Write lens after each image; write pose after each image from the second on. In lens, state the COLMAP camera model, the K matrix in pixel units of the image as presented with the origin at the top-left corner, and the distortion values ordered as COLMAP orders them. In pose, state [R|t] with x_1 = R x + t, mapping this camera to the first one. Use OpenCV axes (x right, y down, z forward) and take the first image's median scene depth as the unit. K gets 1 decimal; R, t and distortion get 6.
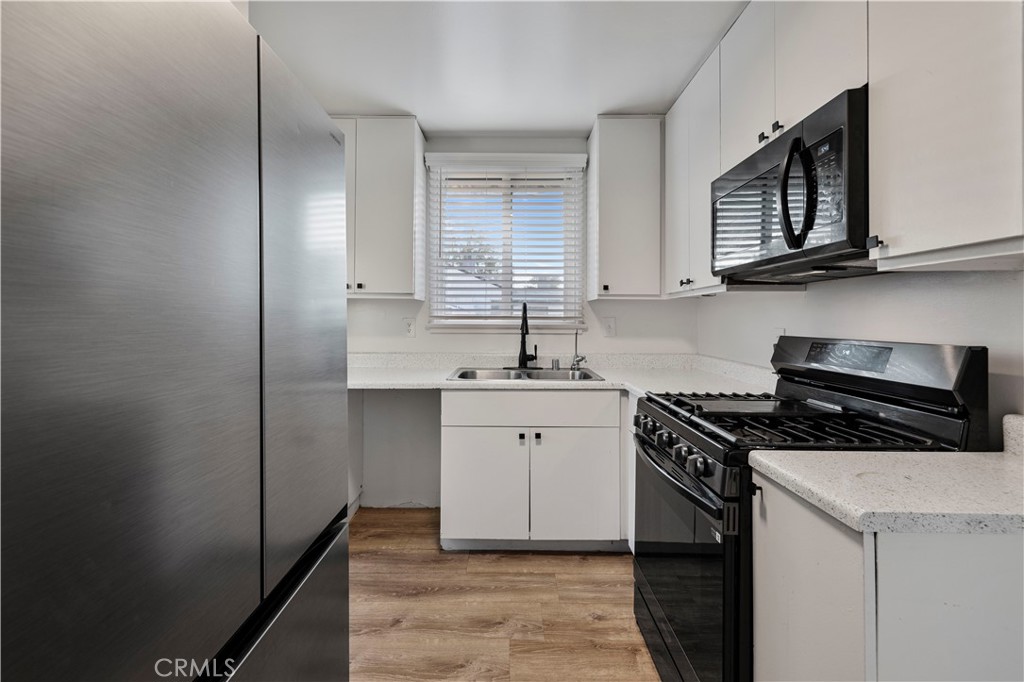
lens RADIAL K [[445.7, 0, 508.5], [0, 445.7, 320.1], [0, 0, 1]] dist [0.002883, 0.000465]
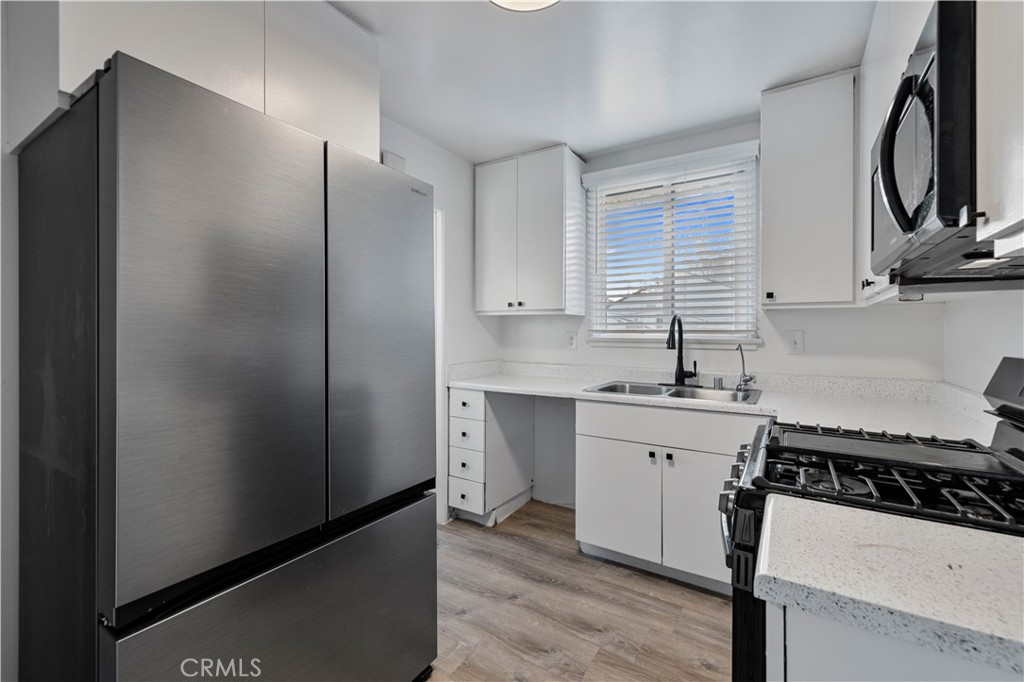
lens RADIAL K [[440.1, 0, 508.7], [0, 440.1, 337.7], [0, 0, 1]] dist [0.004110, 0.000104]
pose [[0.843616, 0.005151, -0.536922, 0.276140], [-0.001552, 0.999973, 0.007154, 0.002346], [0.536945, -0.005202, 0.843601, 0.034368]]
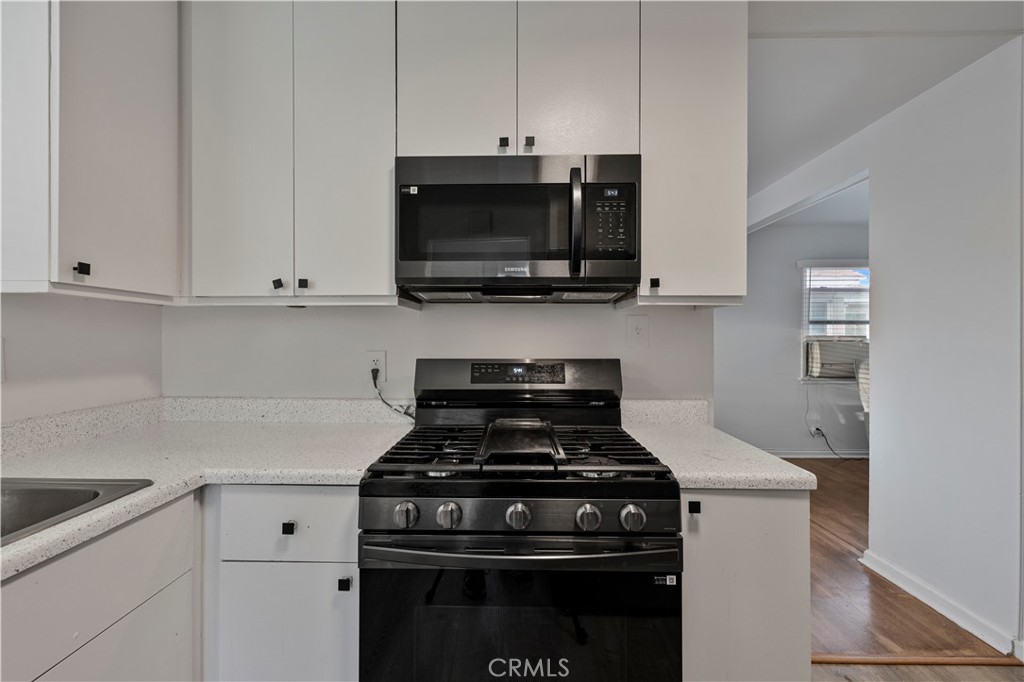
lens RADIAL K [[426.8, 0, 512.7], [0, 426.8, 338.4], [0, 0, 1]] dist [0.000982, -0.000026]
pose [[0.014232, -0.004095, 0.999890, -0.203759], [0.001118, 0.999991, 0.004080, -0.008169], [-0.999898, 0.001060, 0.014236, 0.647533]]
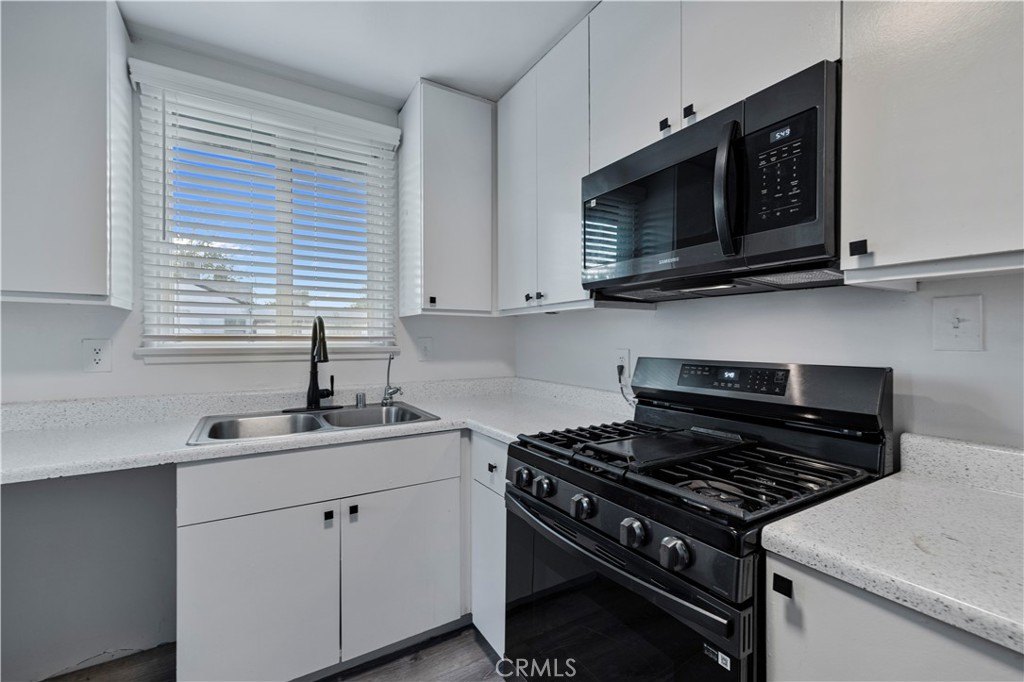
lens RADIAL K [[433.6, 0, 510.5], [0, 433.6, 343.0], [0, 0, 1]] dist [0.001512, -0.000157]
pose [[0.852441, -0.008279, 0.522758, -0.074742], [0.004061, 0.999949, 0.009214, -0.003466], [-0.522808, -0.005731, 0.852431, 0.300389]]
